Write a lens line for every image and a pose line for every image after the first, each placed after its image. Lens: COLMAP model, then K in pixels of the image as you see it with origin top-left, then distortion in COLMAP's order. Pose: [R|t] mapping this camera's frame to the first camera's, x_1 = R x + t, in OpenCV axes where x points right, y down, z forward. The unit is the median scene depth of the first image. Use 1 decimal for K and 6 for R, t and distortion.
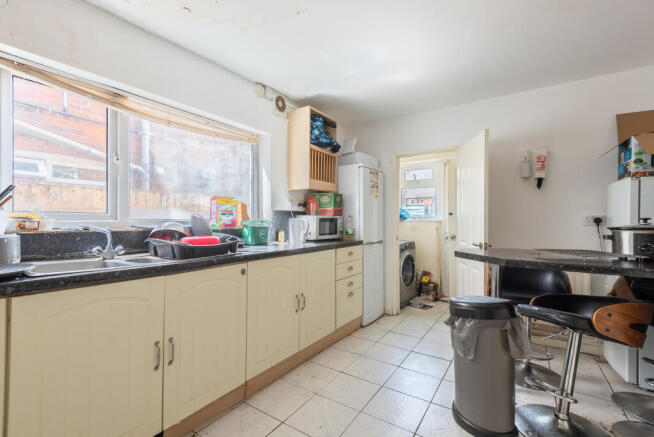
lens RADIAL K [[297.4, 0, 327.0], [0, 297.4, 218.5], [0, 0, 1]] dist [-0.000911, -0.000445]
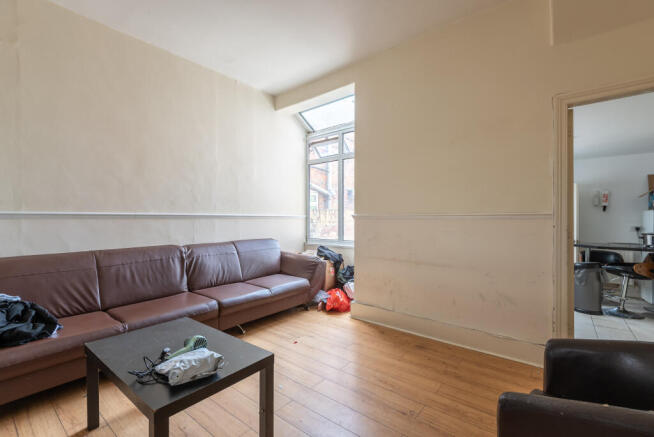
lens RADIAL K [[293.7, 0, 327.0], [0, 293.7, 218.5], [0, 0, 1]] dist [0.002211, 0.000267]
pose [[0.996499, -0.004720, -0.083469, -1.142011], [0.005520, 0.999941, 0.009358, -0.105286], [0.083420, -0.009786, 0.996466, -1.304914]]
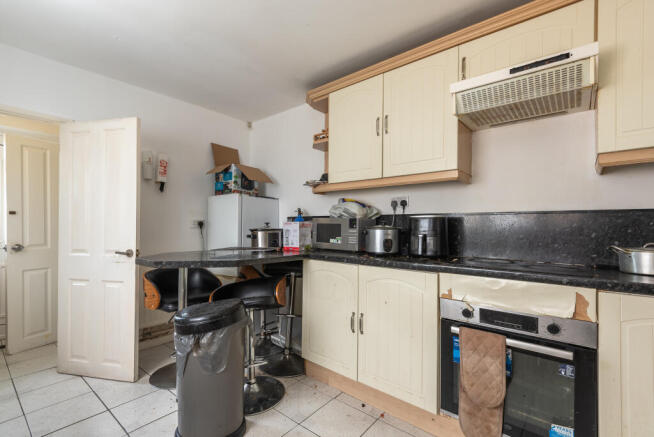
lens RADIAL K [[290.4, 0, 325.8], [0, 290.4, 227.4], [0, 0, 1]] dist [0.002522, -0.000092]
pose [[0.090209, -0.006654, 0.995901, -0.294191], [-0.013520, 0.999877, 0.007905, 0.005545], [-0.995831, -0.014178, 0.090108, 0.439086]]
